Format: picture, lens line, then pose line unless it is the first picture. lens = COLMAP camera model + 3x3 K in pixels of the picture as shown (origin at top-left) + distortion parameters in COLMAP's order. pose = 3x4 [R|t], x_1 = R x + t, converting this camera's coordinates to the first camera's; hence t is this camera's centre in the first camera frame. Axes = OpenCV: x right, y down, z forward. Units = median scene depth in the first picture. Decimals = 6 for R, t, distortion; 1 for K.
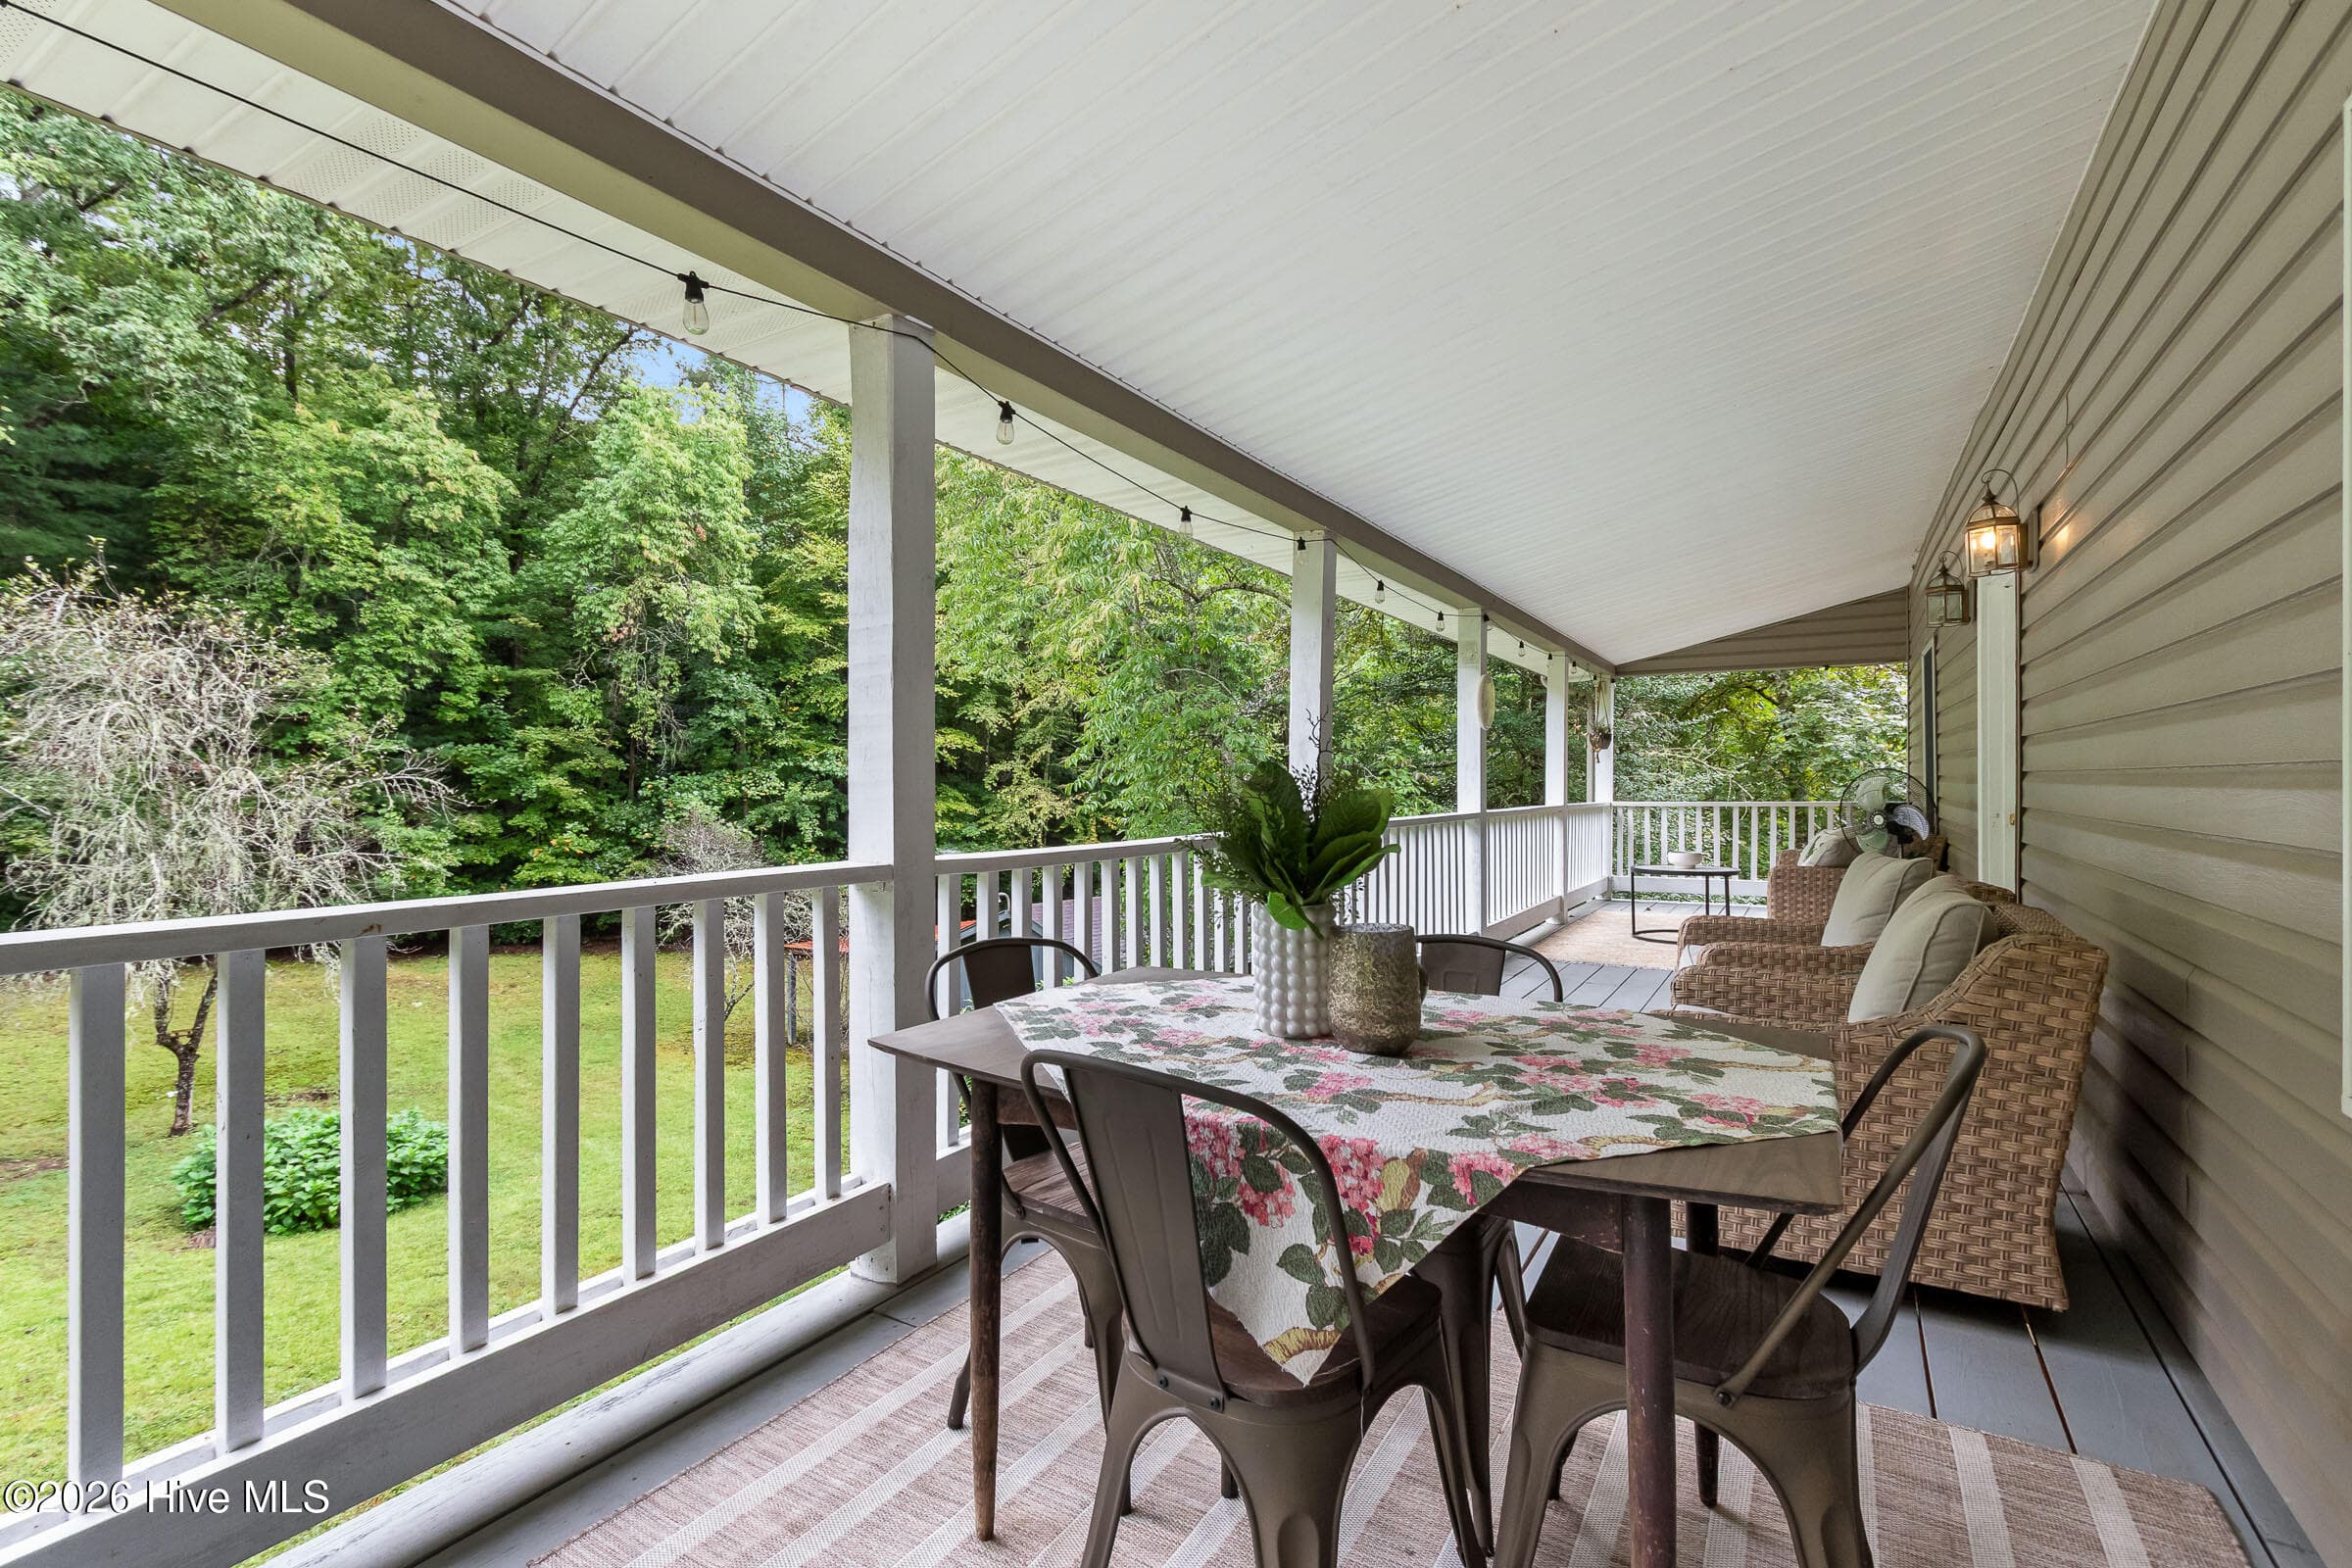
lens RADIAL K [[1077.6, 0, 1140.8], [0, 1077.6, 785.0], [0, 0, 1]] dist [0.002020, -0.000984]
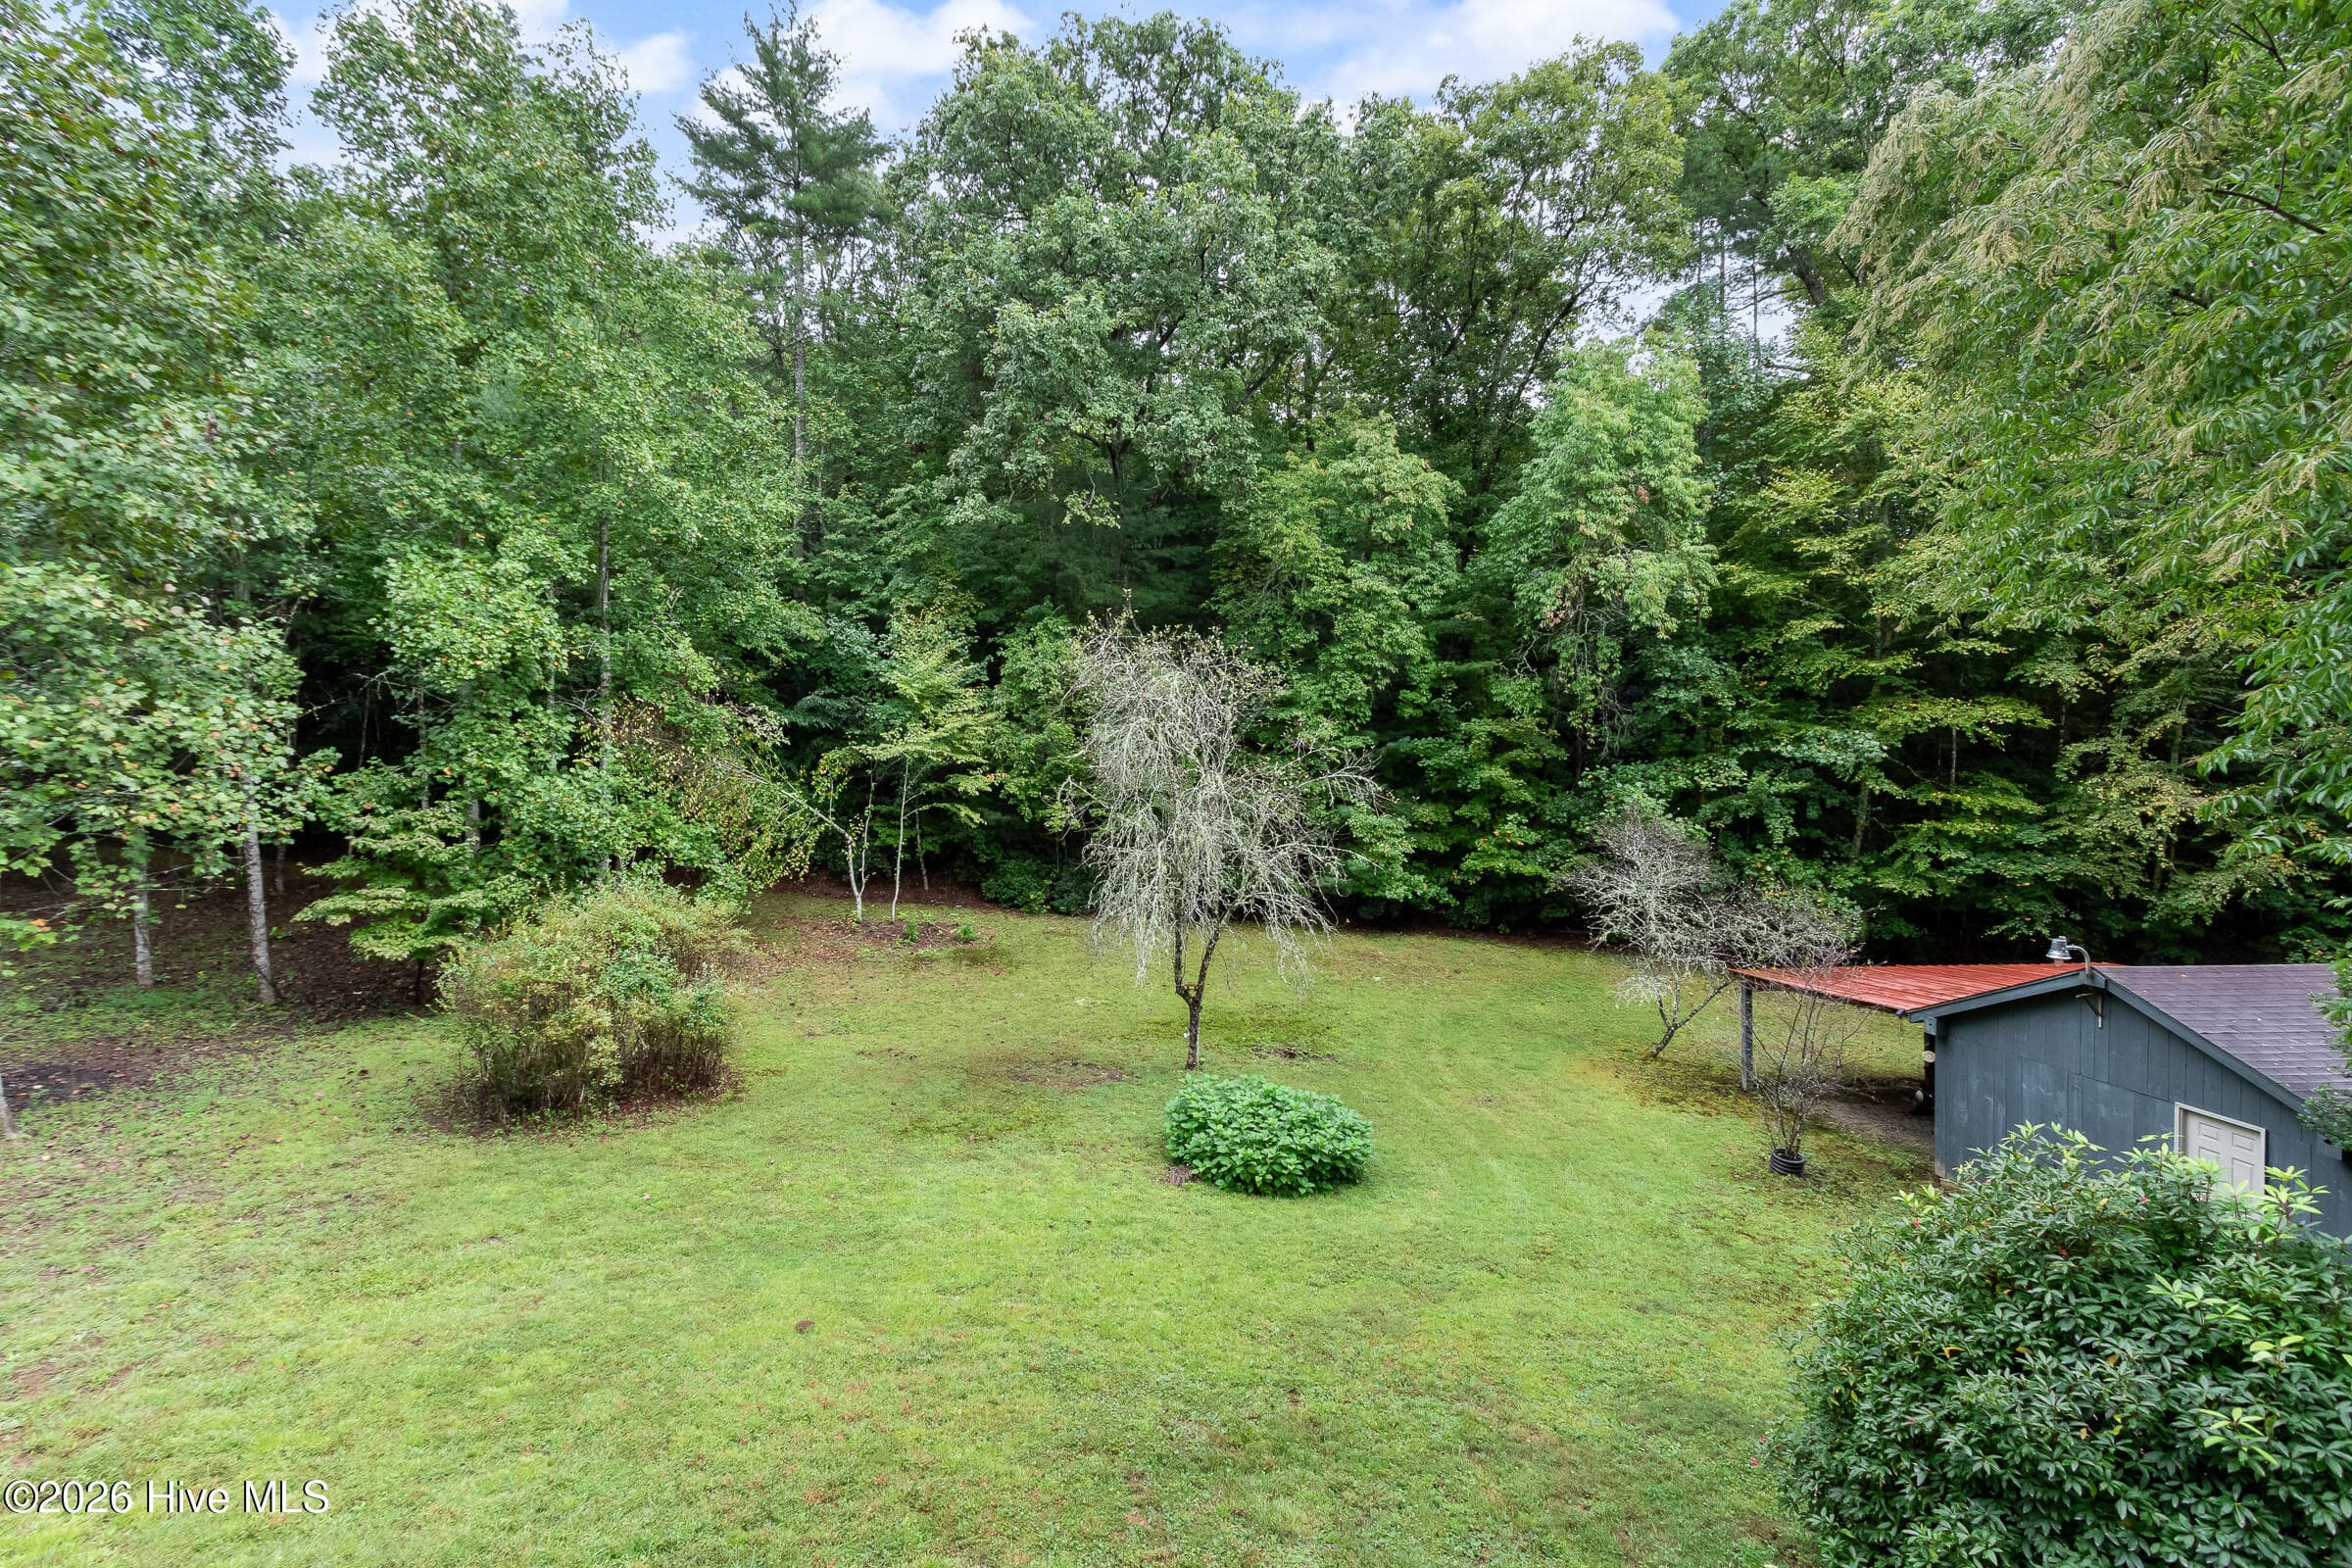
lens RADIAL K [[1077.6, 0, 1140.8], [0, 1077.6, 785.0], [0, 0, 1]] dist [0.002020, -0.000984]
pose [[0.655385, 0.005450, -0.755276, -0.003045], [0.009323, 0.999839, 0.015305, -0.010410], [0.755238, -0.017072, 0.655229, 0.093639]]
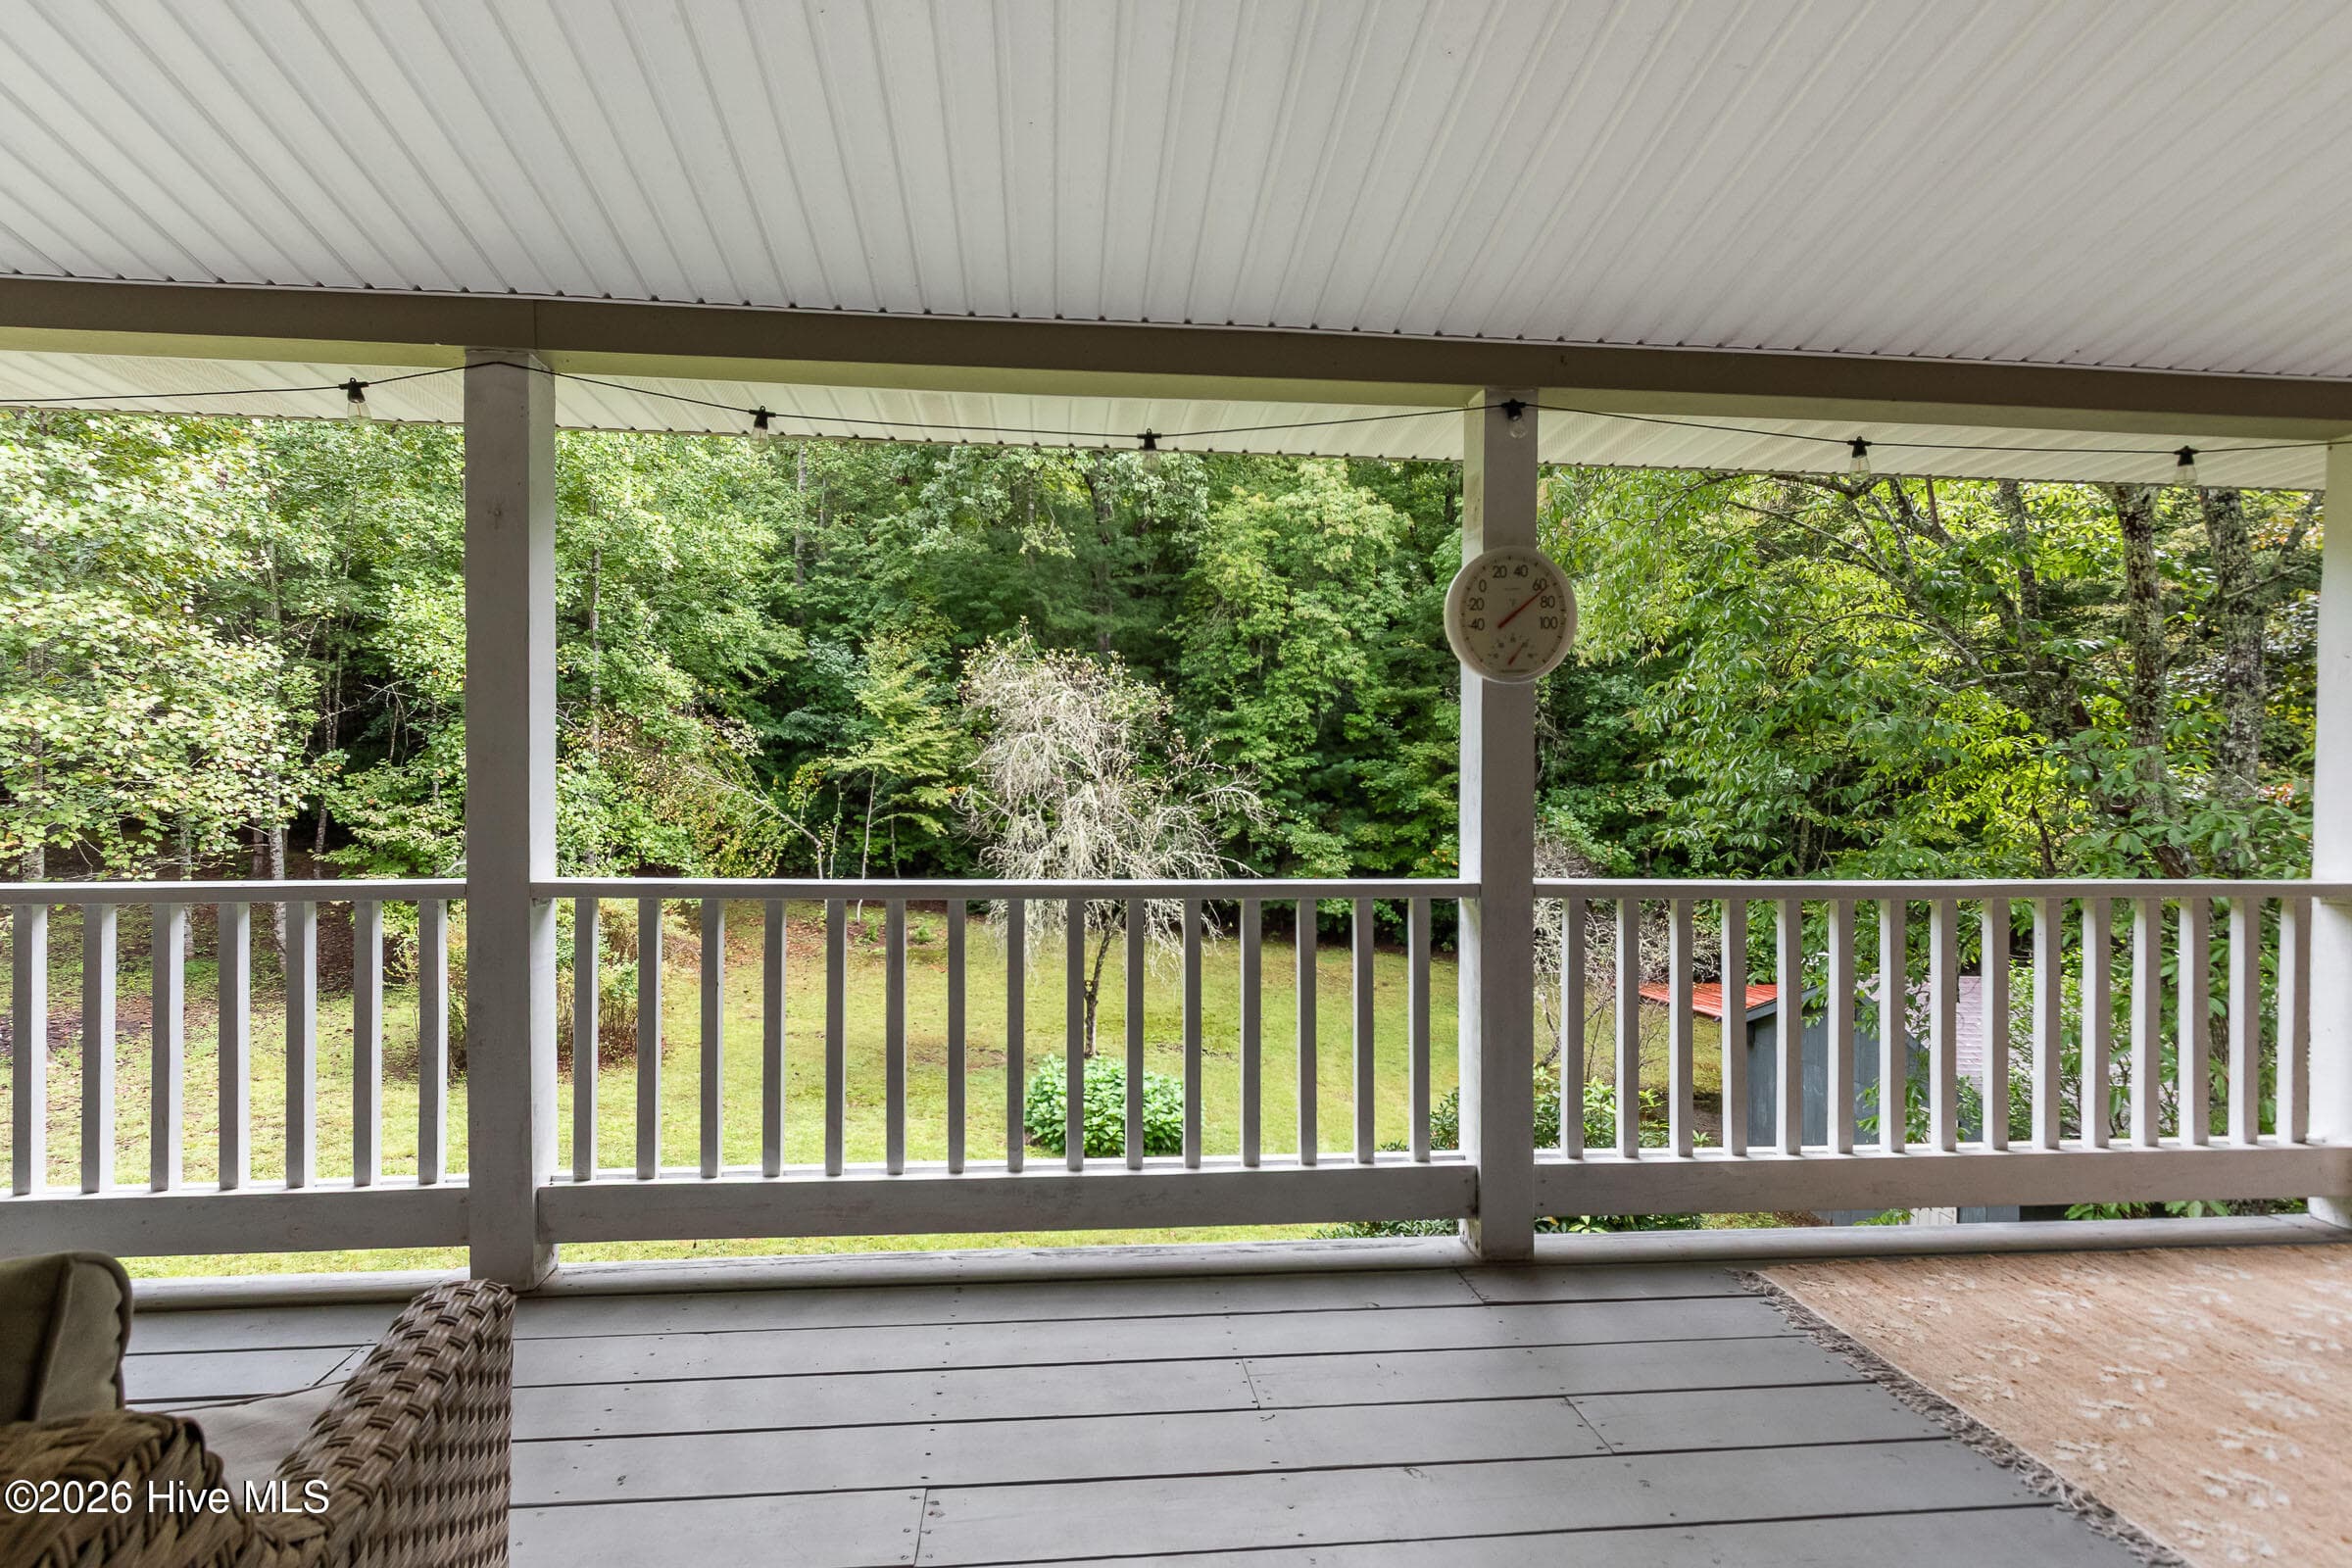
lens RADIAL K [[1092.2, 0, 1136.3], [0, 1092.2, 797.4], [0, 0, 1]] dist [0.003419, -0.000099]
pose [[0.603436, 0.009018, -0.797360, 0.125558], [-0.009283, 0.999948, 0.004284, -0.002264], [0.797357, 0.004817, 0.603488, 0.137306]]
